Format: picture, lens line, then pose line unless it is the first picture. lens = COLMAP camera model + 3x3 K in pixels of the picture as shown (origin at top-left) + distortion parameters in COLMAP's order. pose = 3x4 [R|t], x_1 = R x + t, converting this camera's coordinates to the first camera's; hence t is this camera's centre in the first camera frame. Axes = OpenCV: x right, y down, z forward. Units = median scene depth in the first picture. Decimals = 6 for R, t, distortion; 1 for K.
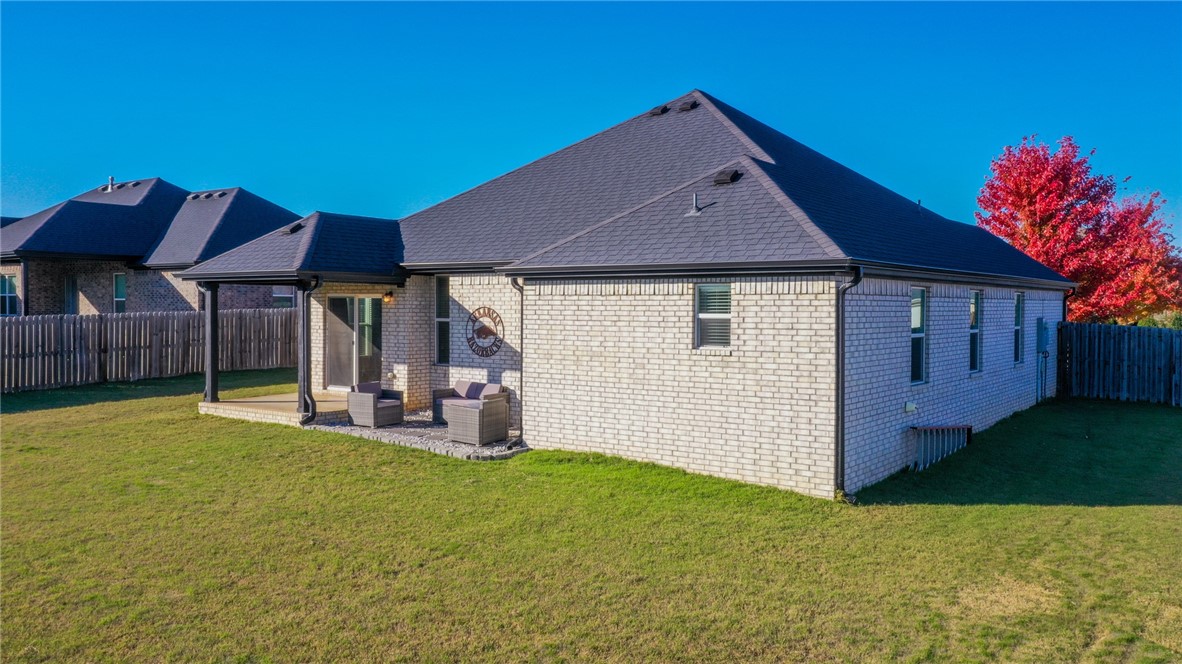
lens RADIAL K [[936.9, 0, 590.9], [0, 936.9, 326.6], [0, 0, 1]] dist [-0.002680, 0.000037]
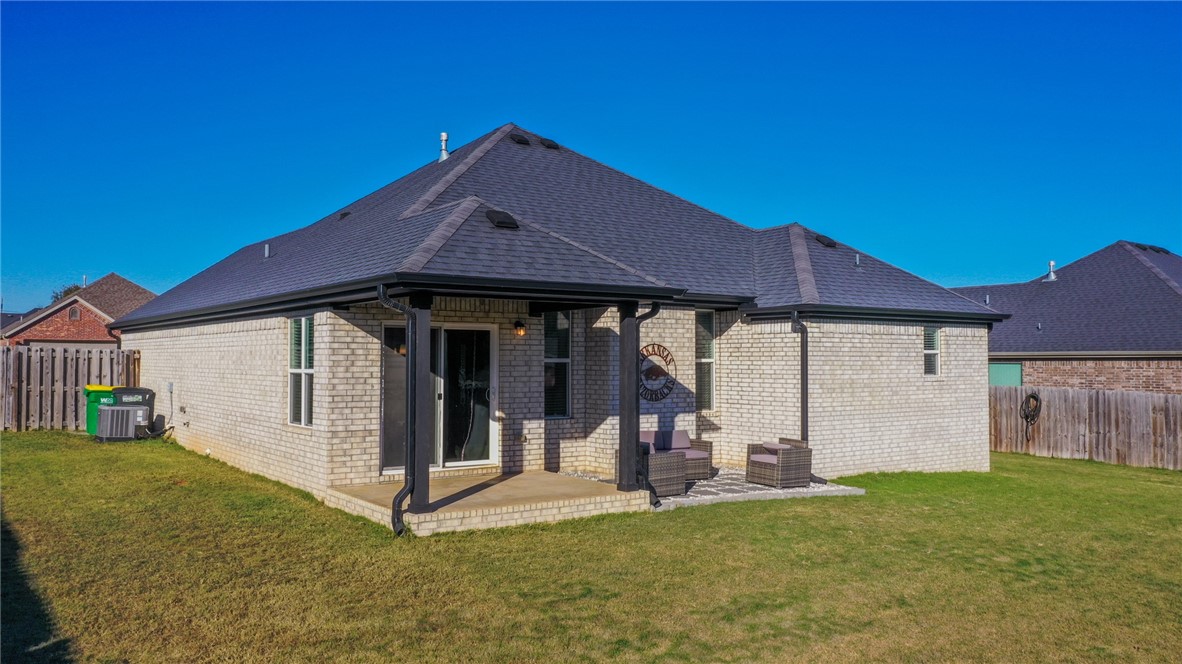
lens RADIAL K [[936.9, 0, 591.3], [0, 936.9, 333.9], [0, 0, 1]] dist [-0.002680, 0.000037]
pose [[0.305662, 0.020916, 0.951910, -0.972601], [0.019958, 0.999398, -0.028368, -0.006637], [-0.951931, 0.027669, 0.305061, 0.796216]]
